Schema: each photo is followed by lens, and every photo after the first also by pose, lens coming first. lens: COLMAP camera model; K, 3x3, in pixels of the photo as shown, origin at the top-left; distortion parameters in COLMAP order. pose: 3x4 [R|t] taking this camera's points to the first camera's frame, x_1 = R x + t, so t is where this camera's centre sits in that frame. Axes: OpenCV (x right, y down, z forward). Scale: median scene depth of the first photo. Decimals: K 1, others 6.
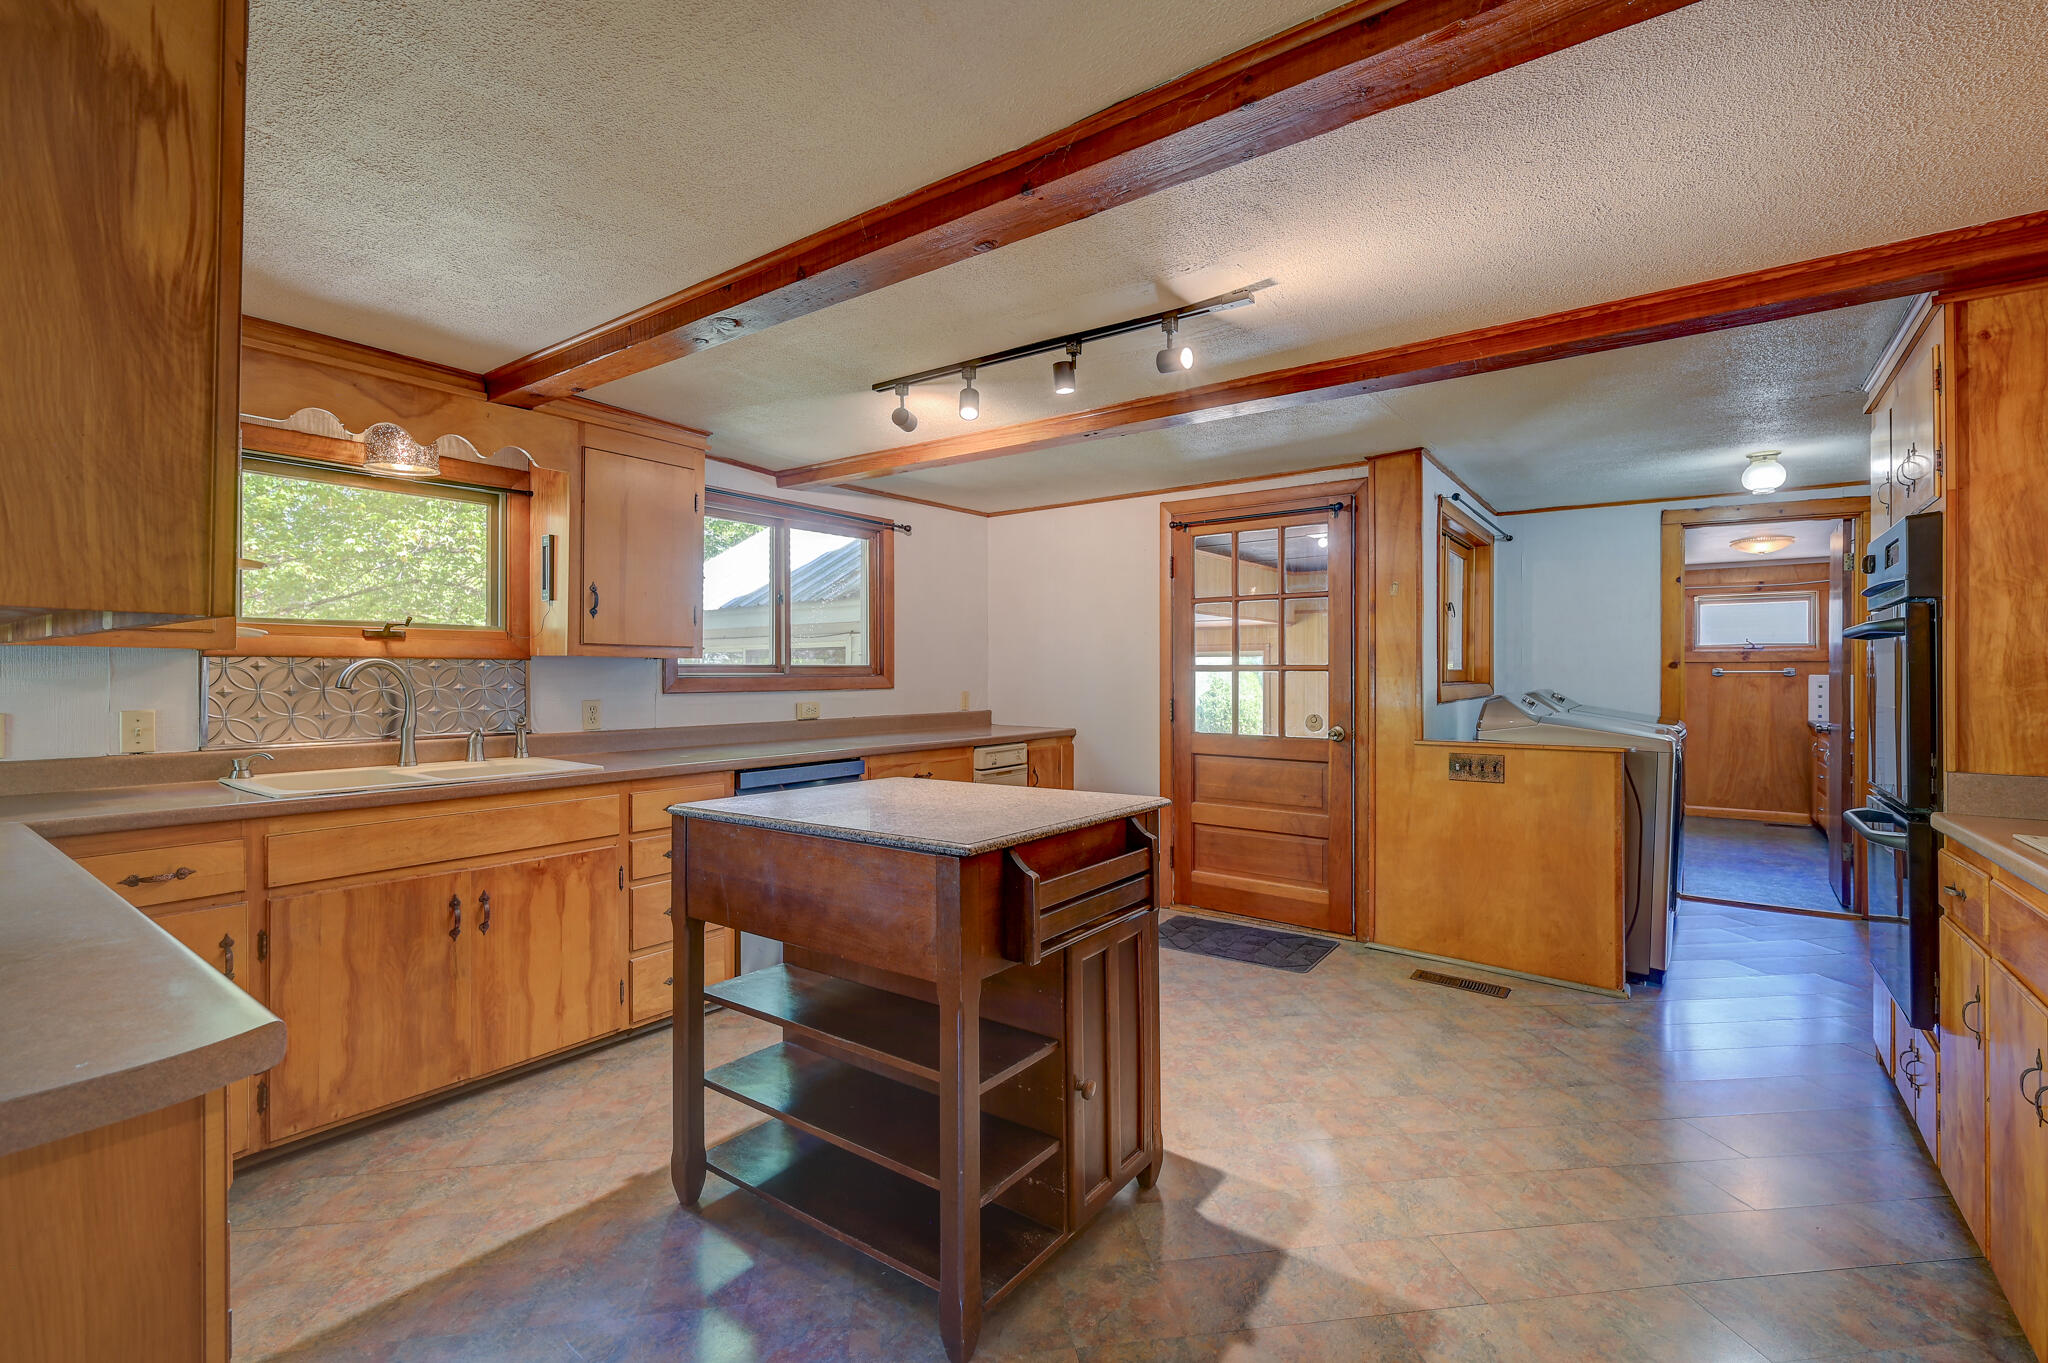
lens RADIAL K [[897.5, 0, 1024.0], [0, 897.5, 681.5], [0, 0, 1]] dist [0.008957, 0.000035]
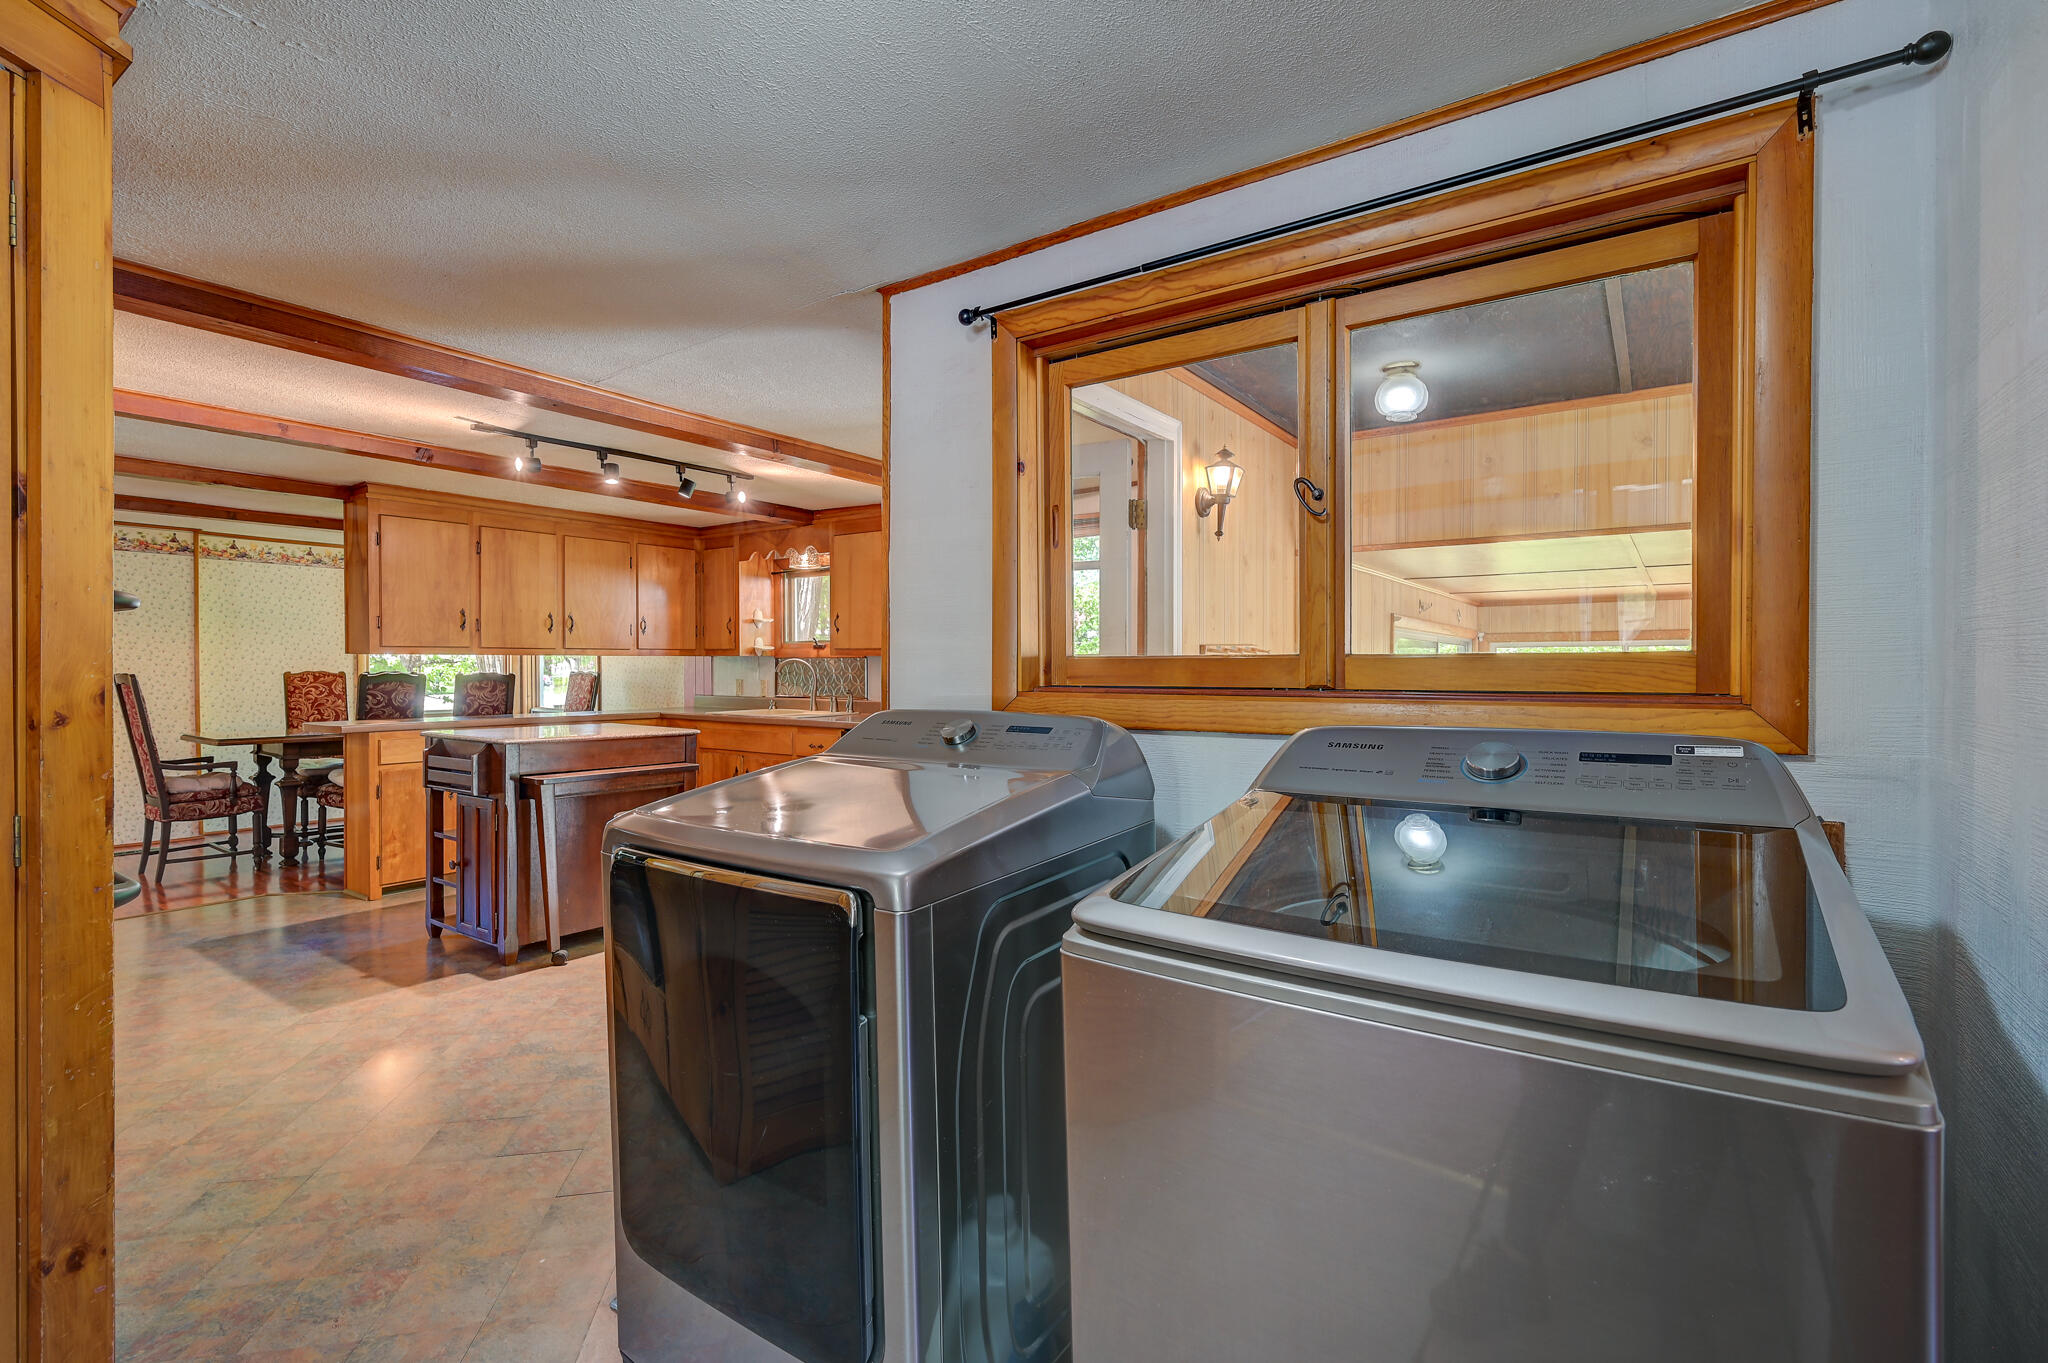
lens RADIAL K [[918.4, 0, 1024.0], [0, 918.4, 681.5], [0, 0, 1]] dist [0.001880, 0.000228]
pose [[0.019296, 0.017980, -0.999652, 1.902402], [-0.002724, 0.999836, 0.017931, -0.010942], [0.999810, 0.002377, 0.019341, 1.961109]]
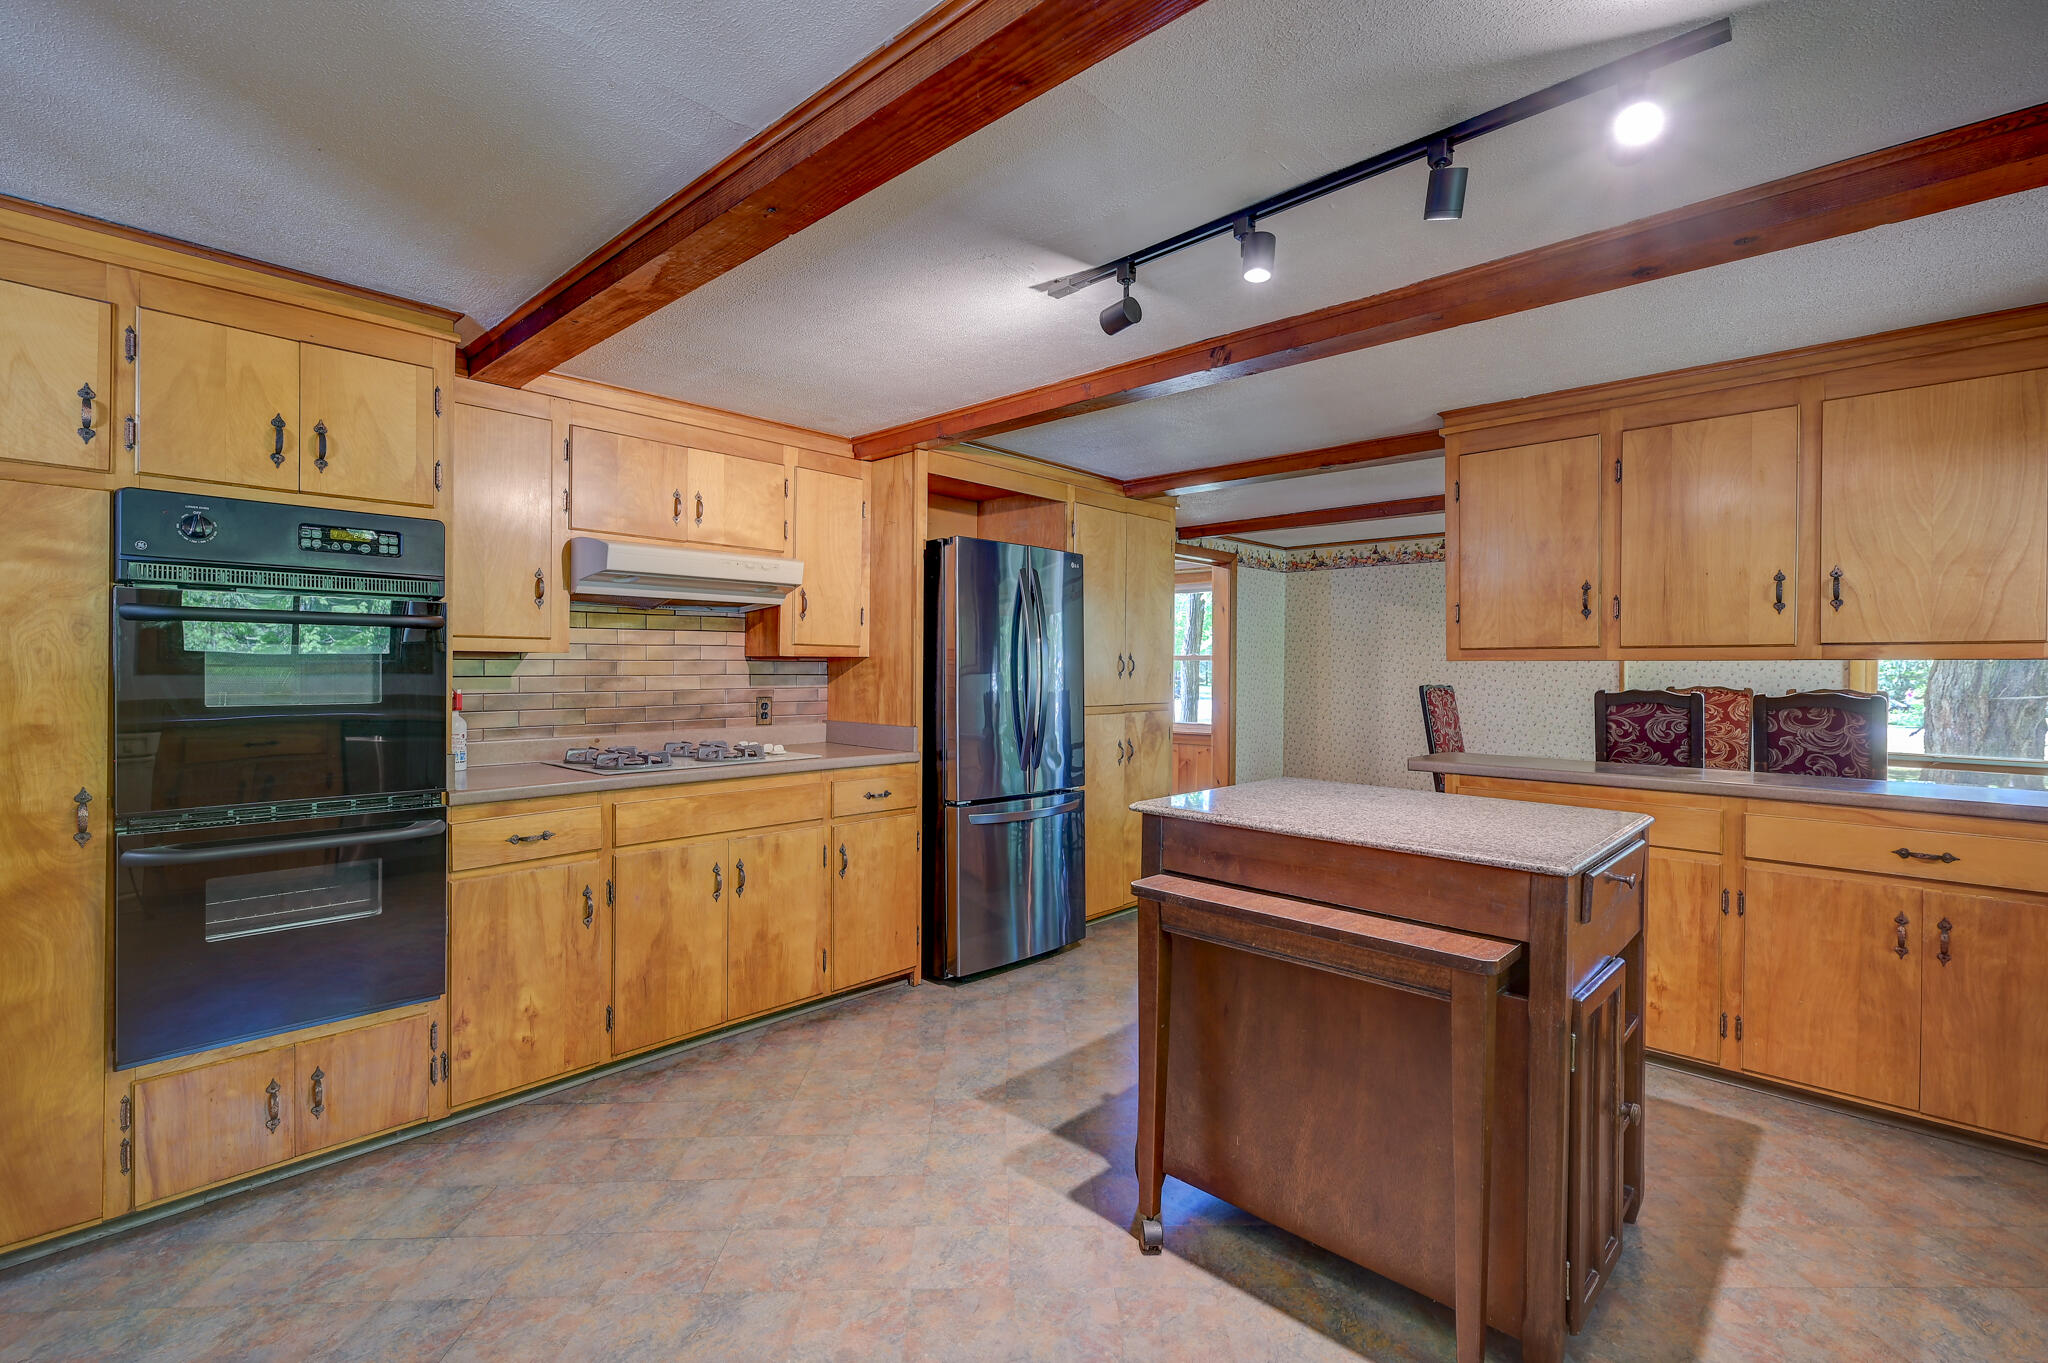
lens RADIAL K [[918.4, 0, 1024.0], [0, 918.4, 681.5], [0, 0, 1]] dist [0.001880, 0.000228]
pose [[-0.993449, -0.009253, 0.113903, 0.167570], [-0.007682, 0.999869, 0.014223, -0.015075], [-0.114020, 0.013254, -0.993390, 2.032482]]
